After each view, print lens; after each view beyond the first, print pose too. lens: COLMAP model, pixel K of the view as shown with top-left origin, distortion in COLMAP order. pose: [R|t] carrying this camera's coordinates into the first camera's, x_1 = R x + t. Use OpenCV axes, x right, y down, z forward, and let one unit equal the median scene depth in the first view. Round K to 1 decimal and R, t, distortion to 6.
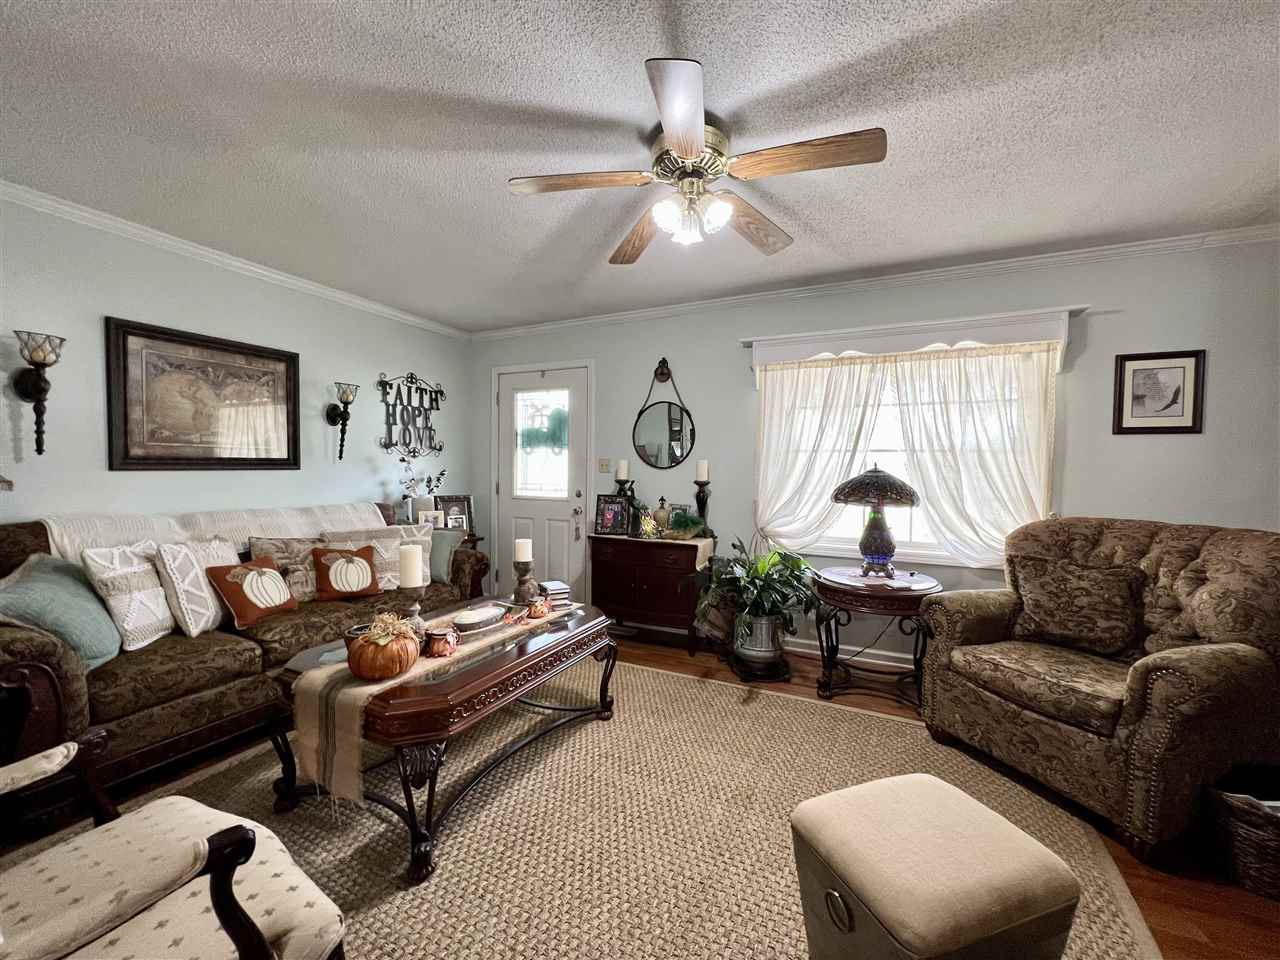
lens RADIAL K [[514.3, 0, 638.1], [0, 514.3, 478.9], [0, 0, 1]] dist [0.000597, 0.000102]
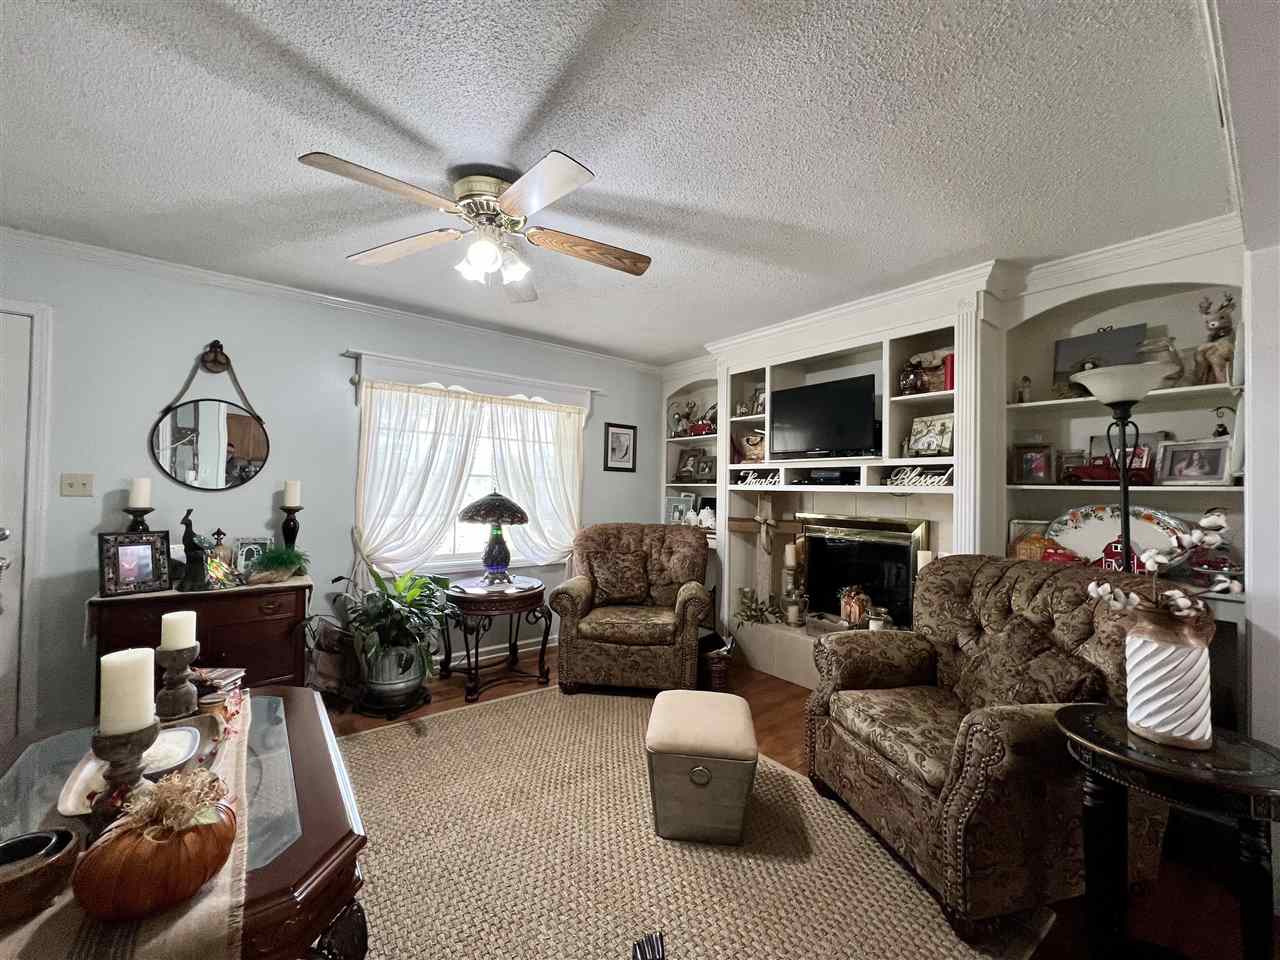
lens RADIAL K [[514.3, 0, 632.3], [0, 514.3, 483.1], [0, 0, 1]] dist [0.000597, 0.000102]
pose [[0.447863, 0.011313, 0.894031, -0.475060], [0.006047, 0.999859, -0.015682, -0.022166], [-0.894082, 0.012429, 0.447731, 0.194923]]
